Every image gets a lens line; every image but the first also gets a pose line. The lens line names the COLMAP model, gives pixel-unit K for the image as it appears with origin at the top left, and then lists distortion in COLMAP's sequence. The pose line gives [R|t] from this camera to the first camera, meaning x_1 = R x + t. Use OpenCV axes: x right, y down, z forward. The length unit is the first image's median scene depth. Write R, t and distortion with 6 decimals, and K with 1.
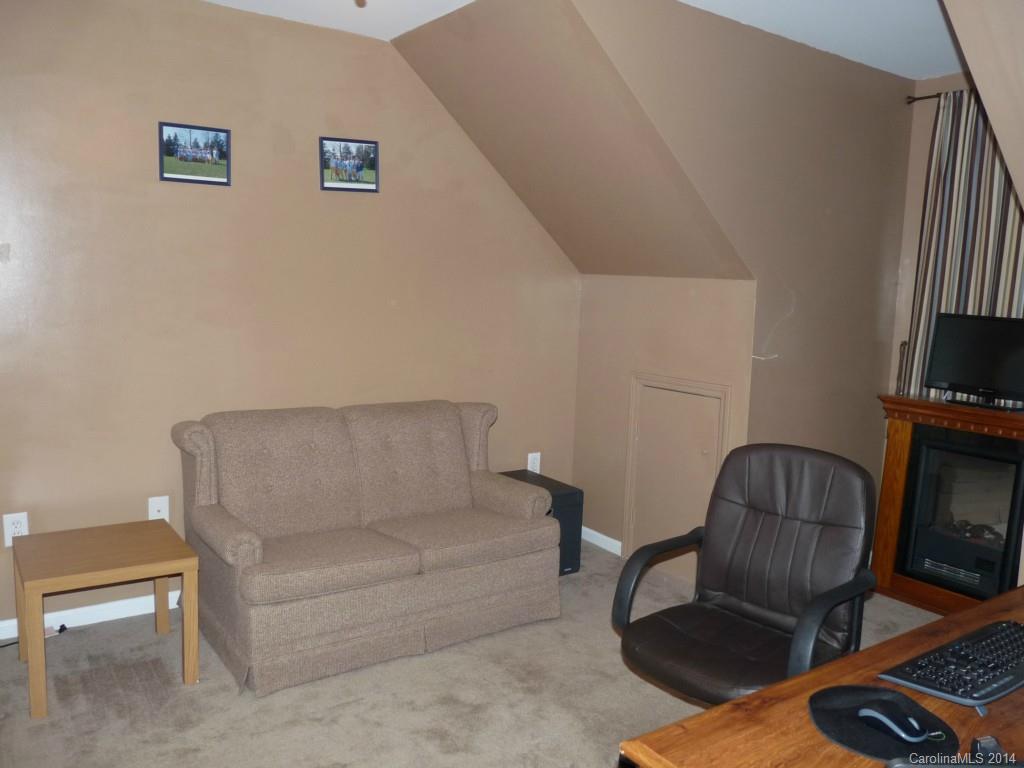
lens RADIAL K [[824.2, 0, 512.0], [0, 824.2, 384.0], [0, 0, 1]] dist [0.002870, -0.045506]
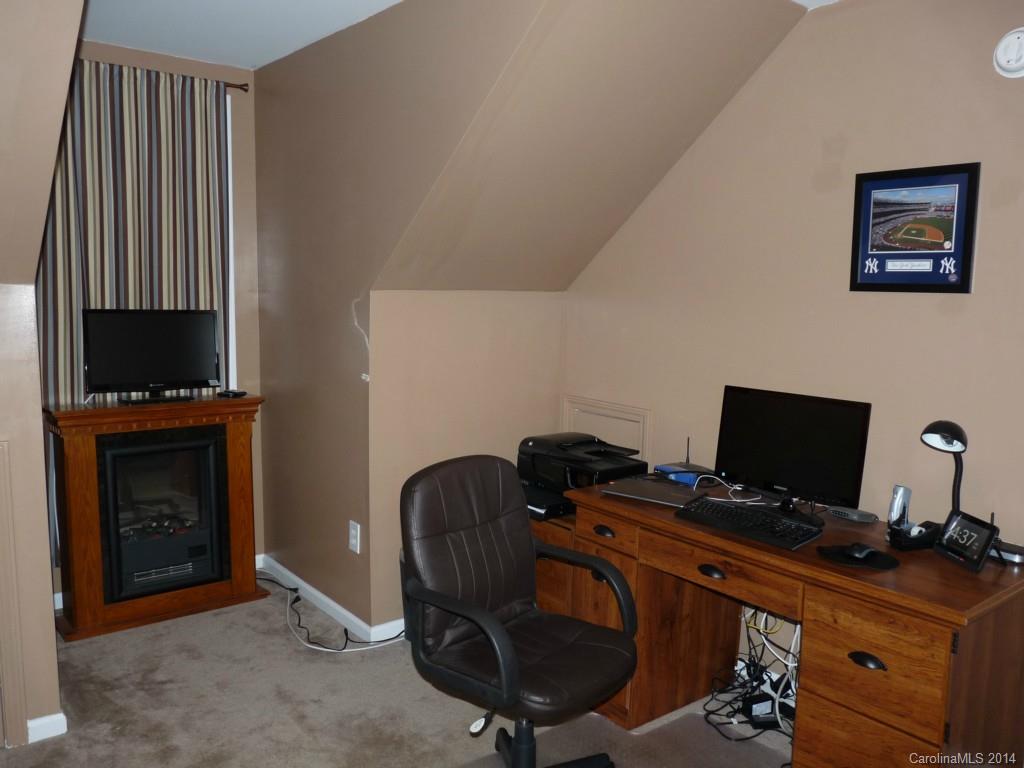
lens RADIAL K [[824.2, 0, 512.0], [0, 824.2, 384.0], [0, 0, 1]] dist [0.002870, -0.045506]
pose [[-0.052177, -0.157732, 0.986103, -0.412695], [0.101142, 0.981535, 0.162353, -0.108600], [-0.993503, 0.108208, -0.035260, 0.603224]]
